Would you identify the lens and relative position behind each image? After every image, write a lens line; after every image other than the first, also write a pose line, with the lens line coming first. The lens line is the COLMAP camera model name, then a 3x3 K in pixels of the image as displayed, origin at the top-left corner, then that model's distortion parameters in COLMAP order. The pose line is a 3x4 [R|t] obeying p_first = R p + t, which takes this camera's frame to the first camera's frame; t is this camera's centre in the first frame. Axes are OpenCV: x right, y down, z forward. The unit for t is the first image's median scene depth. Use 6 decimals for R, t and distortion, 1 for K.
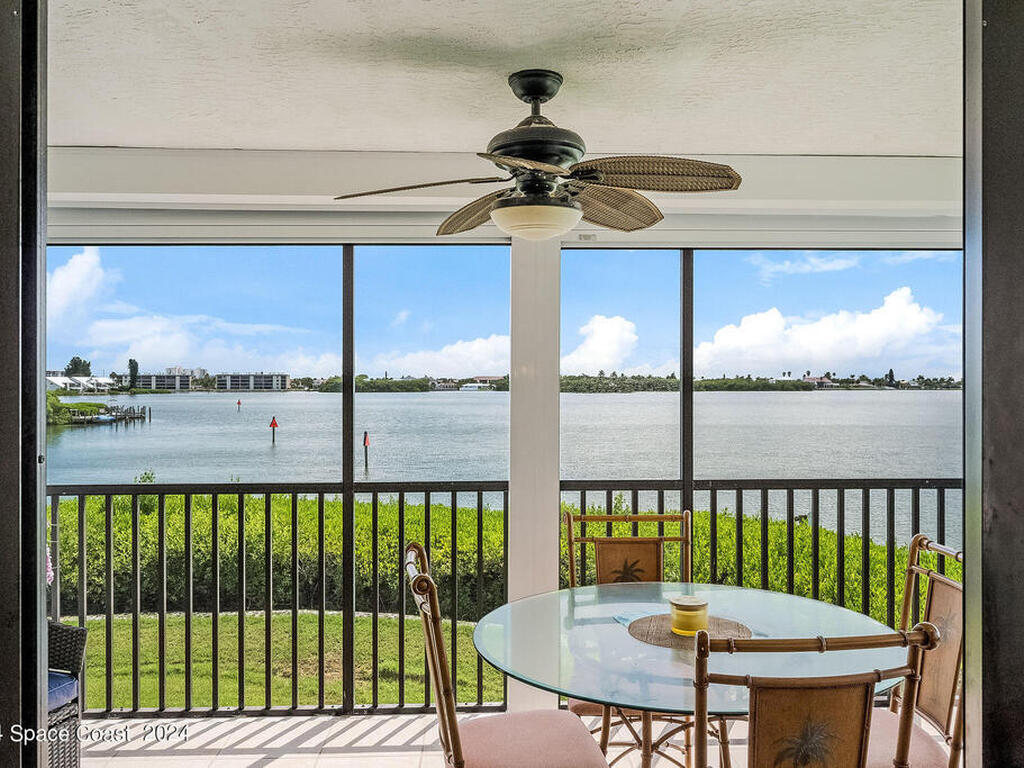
lens RADIAL K [[878.8, 0, 506.4], [0, 878.8, 371.3], [0, 0, 1]] dist [0.010759, -0.006551]
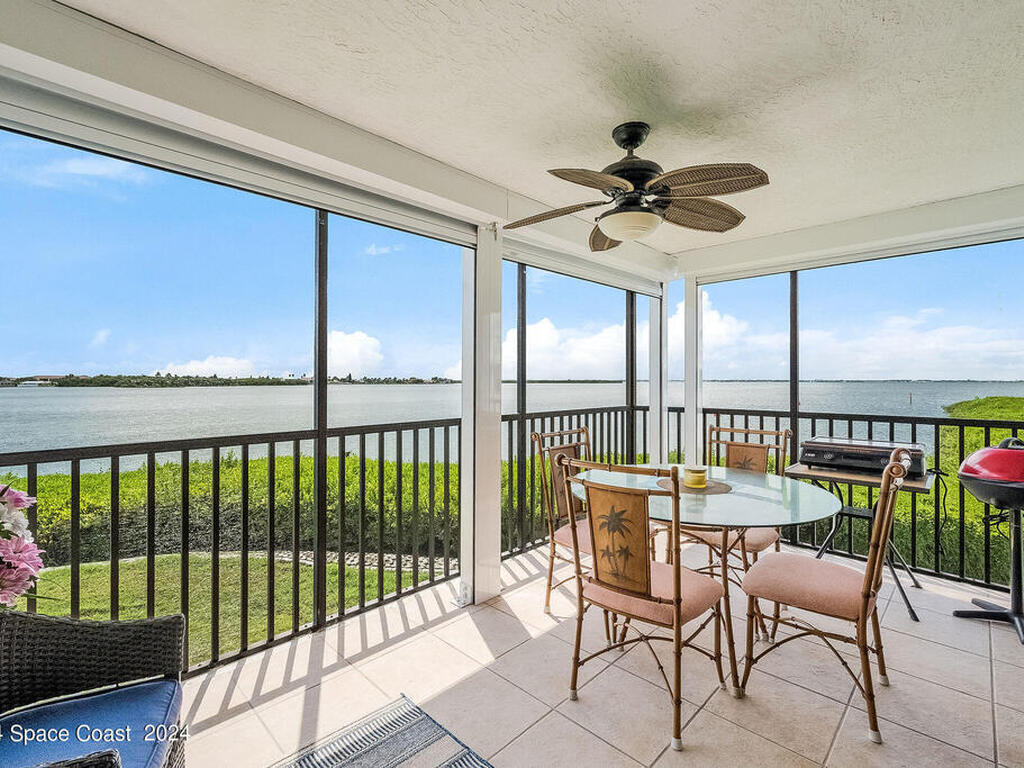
lens RADIAL K [[475.7, 0, 529.0], [0, 475.7, 375.8], [0, 0, 1]] dist [0.004808, -0.001220]
pose [[0.719049, 0.005369, 0.694939, -0.455664], [-0.007855, 0.999969, 0.000403, 0.056957], [-0.694915, -0.005748, 0.719069, 0.381883]]
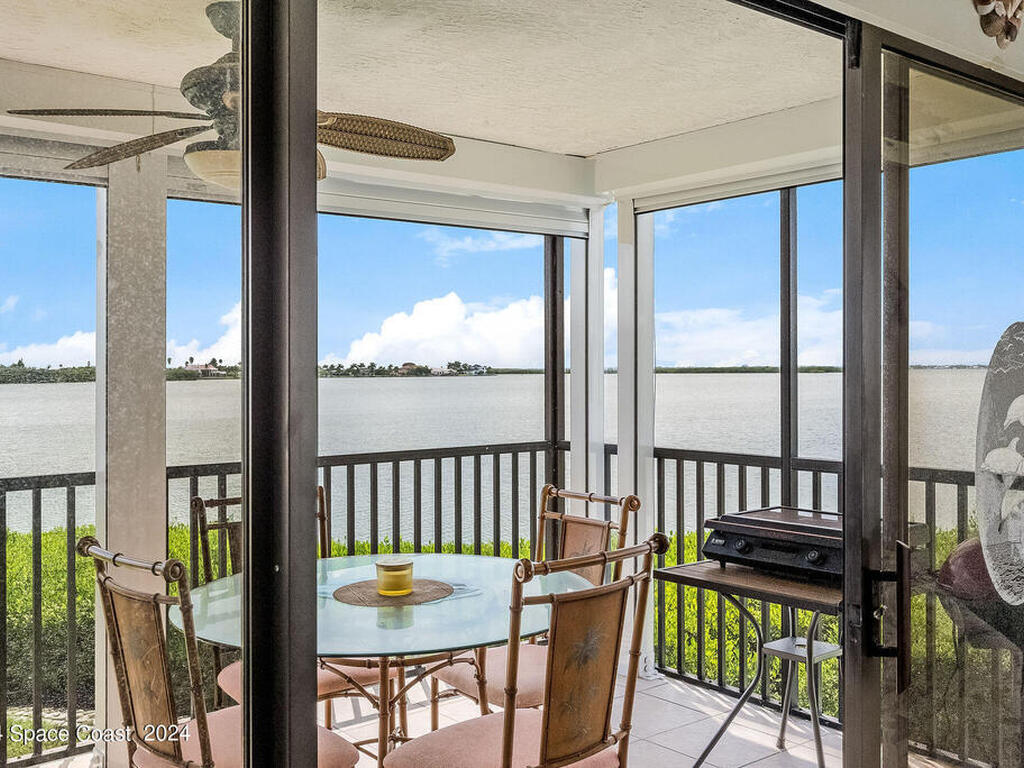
lens RADIAL K [[1022.2, 0, 527.5], [0, 1022.2, 356.1], [0, 0, 1]] dist [0.015662, 0.000000]
pose [[0.798143, 0.001062, 0.602468, -0.257943], [-0.000232, 0.999999, -0.001456, 0.017866], [-0.602469, 0.001022, 0.798142, -0.020504]]
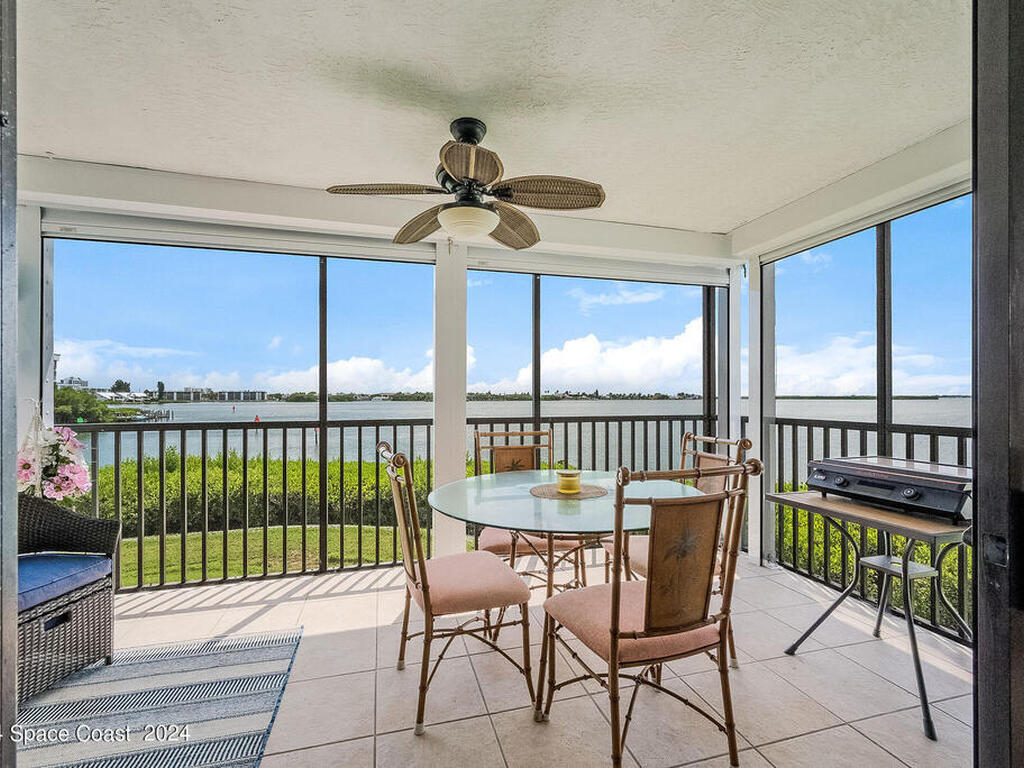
lens RADIAL K [[475.7, 0, 511.1], [0, 475.7, 389.1], [0, 0, 1]] dist [0.004808, -0.001220]
pose [[0.973046, 0.000354, 0.230613, -0.058557], [0.000282, 0.999996, -0.002728, 0.079693], [-0.230613, 0.002719, 0.973042, 0.138906]]
